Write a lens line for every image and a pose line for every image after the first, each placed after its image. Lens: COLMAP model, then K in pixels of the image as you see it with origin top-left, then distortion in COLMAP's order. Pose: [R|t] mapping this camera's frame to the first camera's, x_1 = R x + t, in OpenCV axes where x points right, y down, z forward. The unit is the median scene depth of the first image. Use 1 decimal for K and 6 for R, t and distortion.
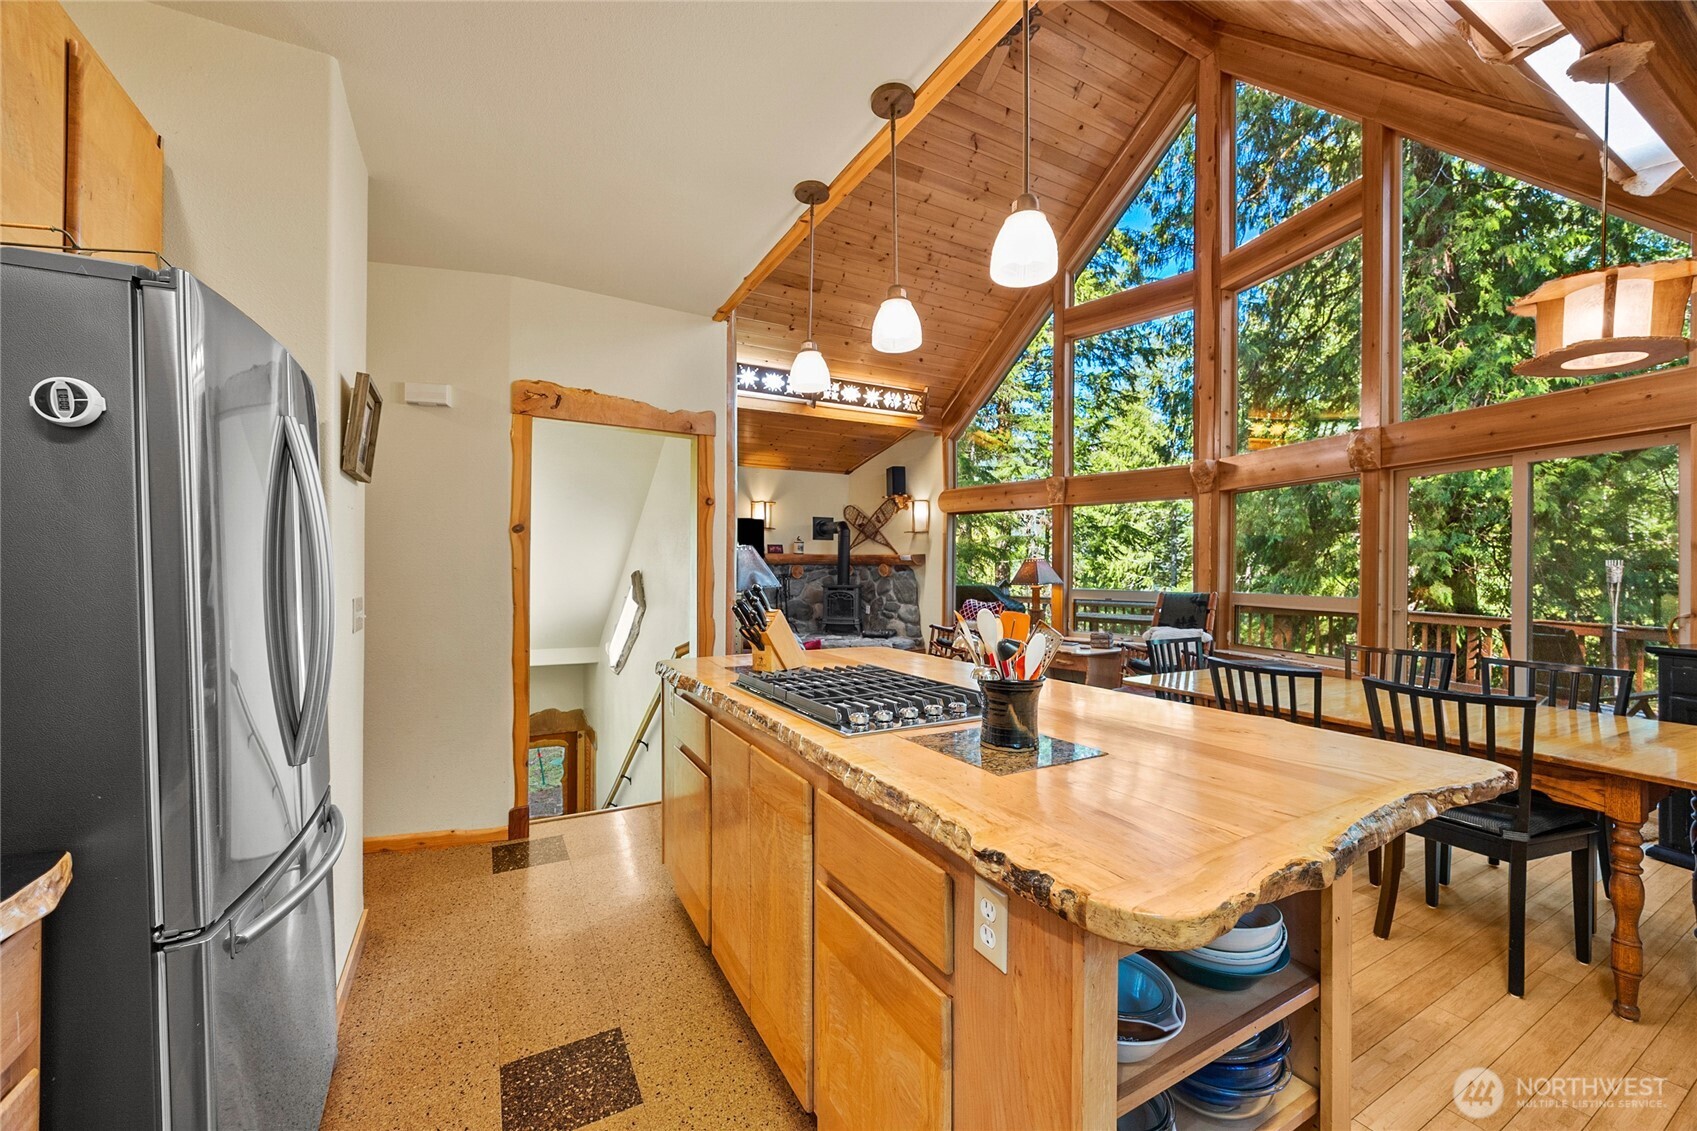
lens RADIAL K [[646.5, 0, 844.1], [0, 646.5, 567.0], [0, 0, 1]] dist [-0.000884, -0.000444]
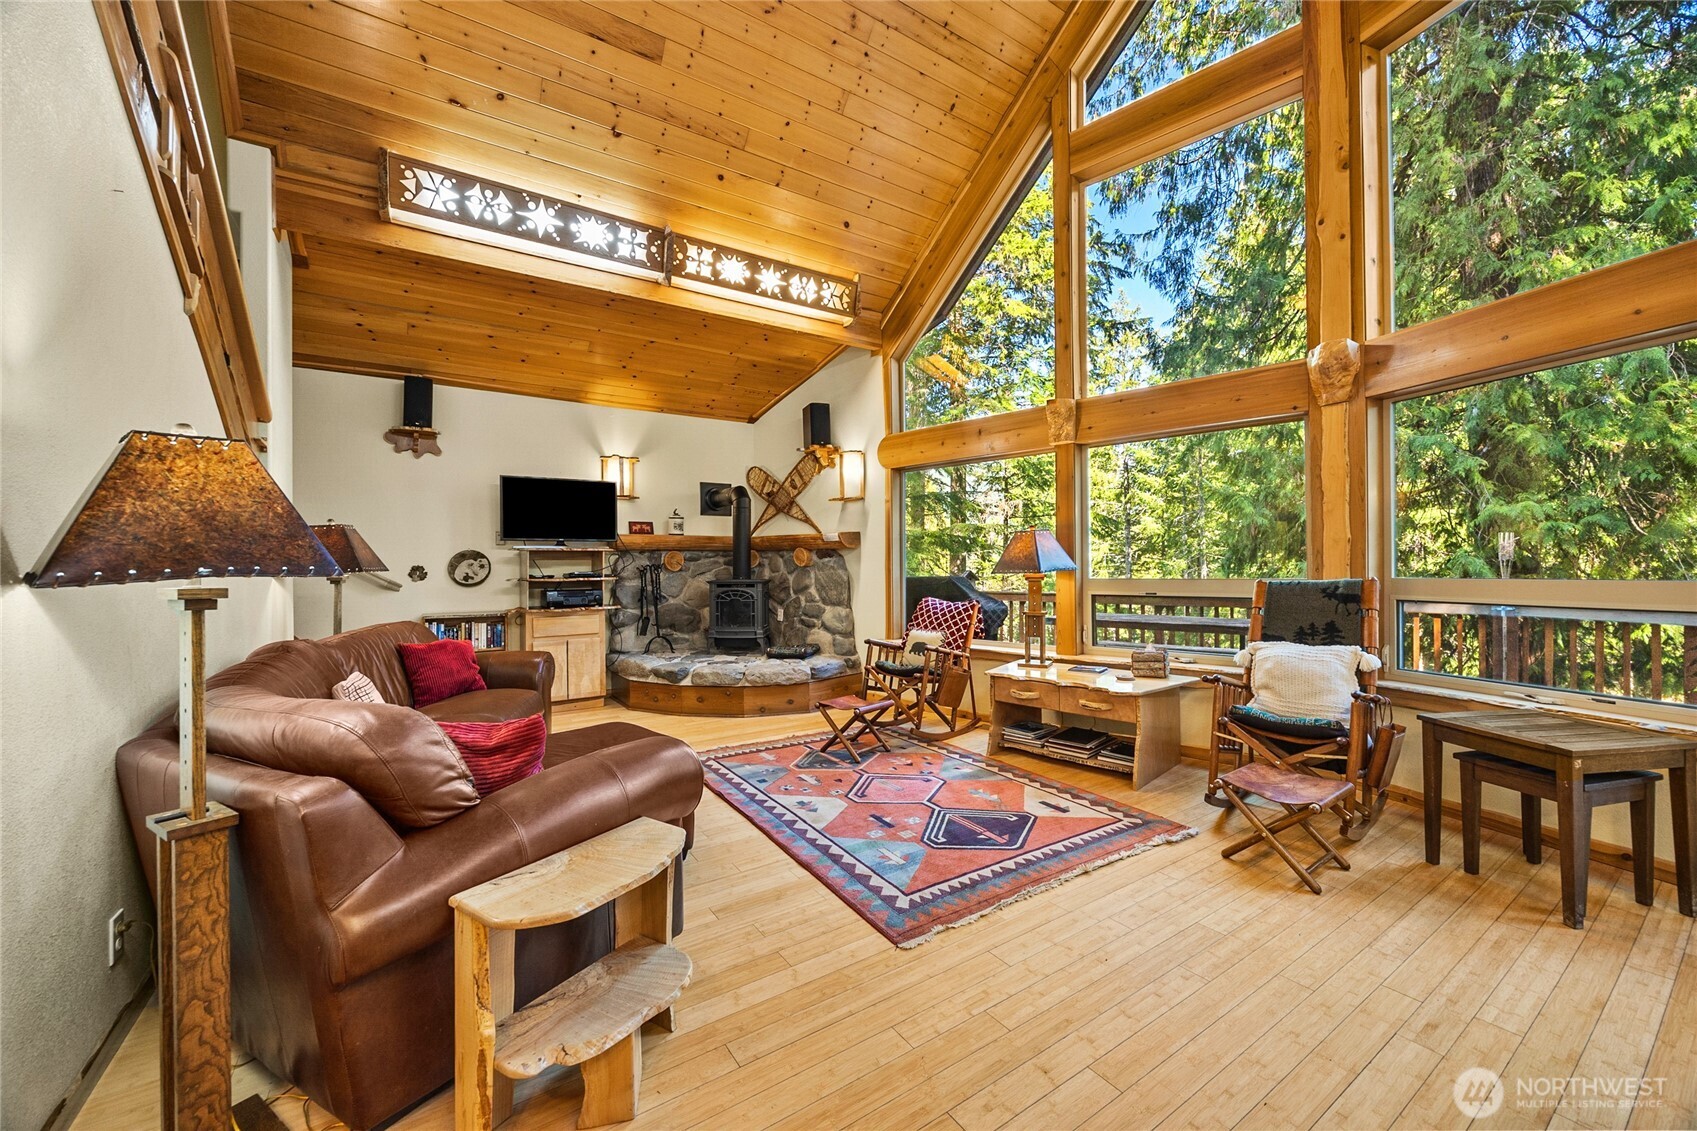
lens RADIAL K [[646.5, 0, 844.3], [0, 646.5, 563.0], [0, 0, 1]] dist [-0.000884, -0.000444]
pose [[0.997112, -0.012998, 0.074830, 0.060327], [0.013393, 0.999899, -0.004768, 0.016190], [-0.074760, 0.005756, 0.997185, 0.340121]]
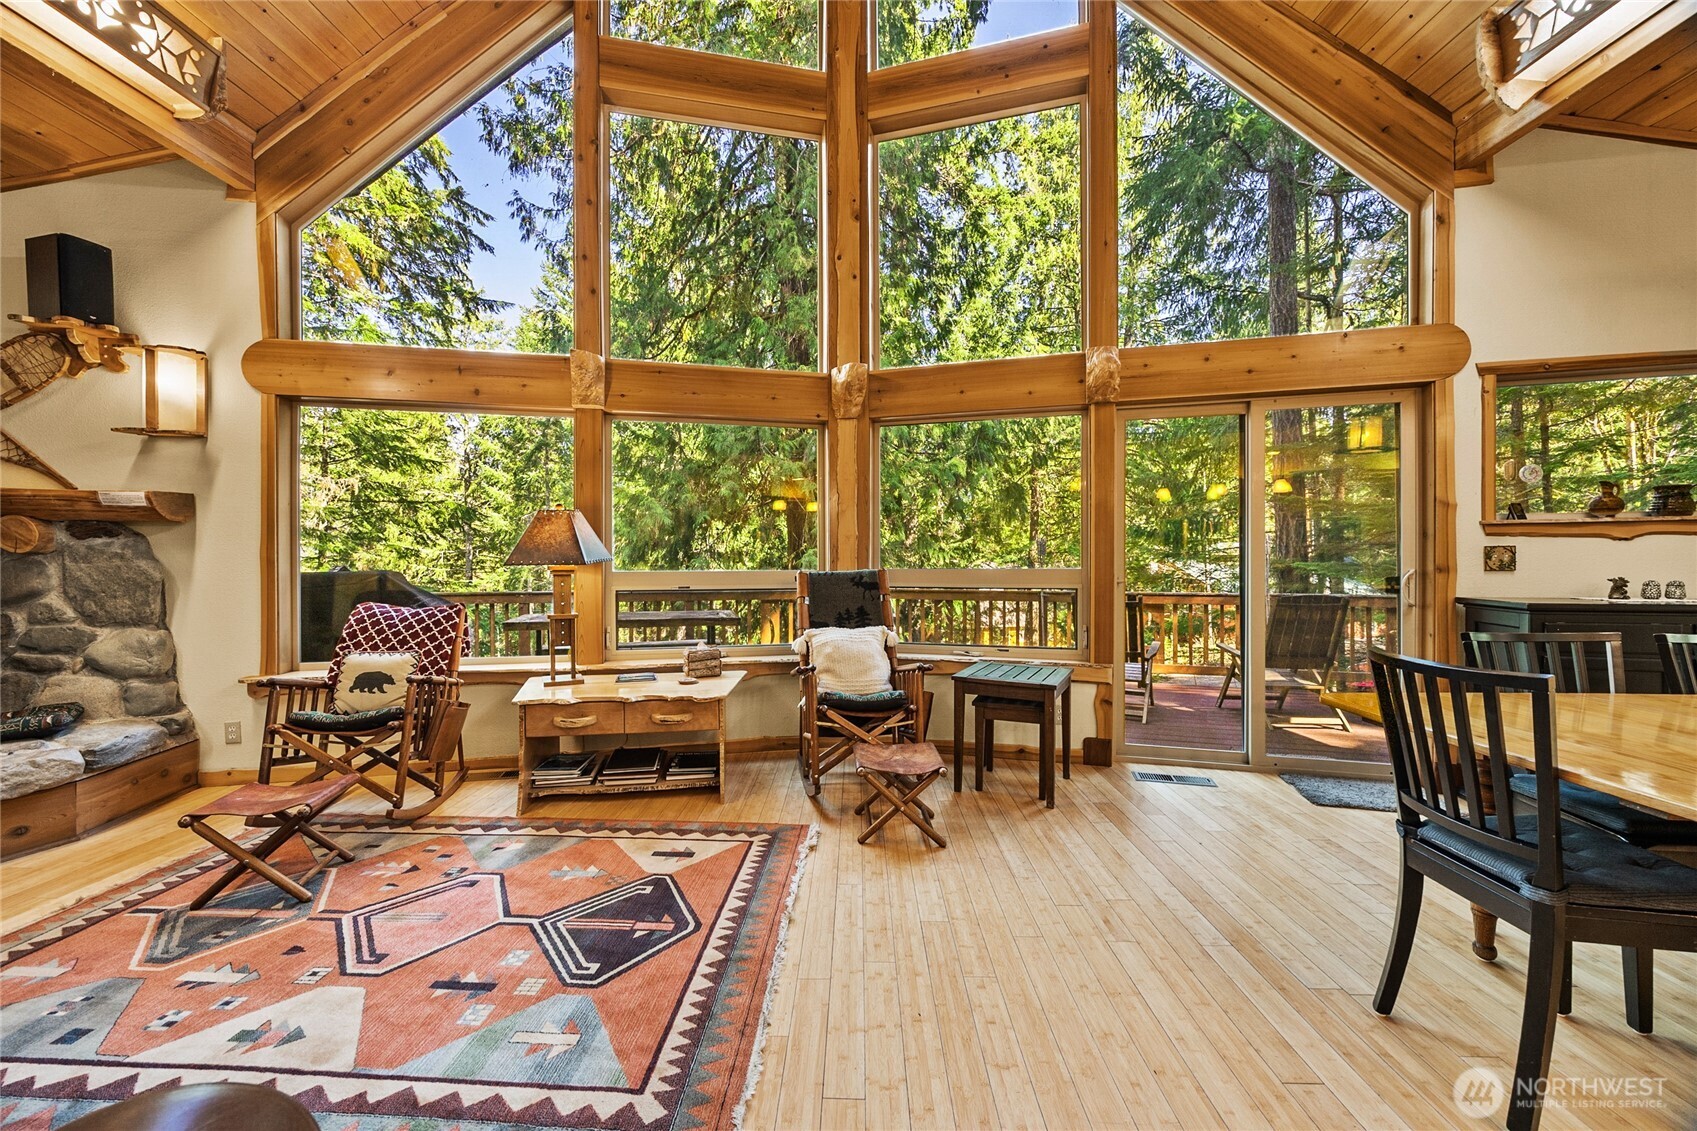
lens RADIAL K [[646.5, 0, 843.5], [0, 646.5, 565.3], [0, 0, 1]] dist [-0.000884, -0.000444]
pose [[0.507802, -0.008891, 0.861428, -0.010606], [0.002911, 0.999959, 0.008605, 0.021150], [-0.861469, -0.001862, 0.507807, 0.488670]]
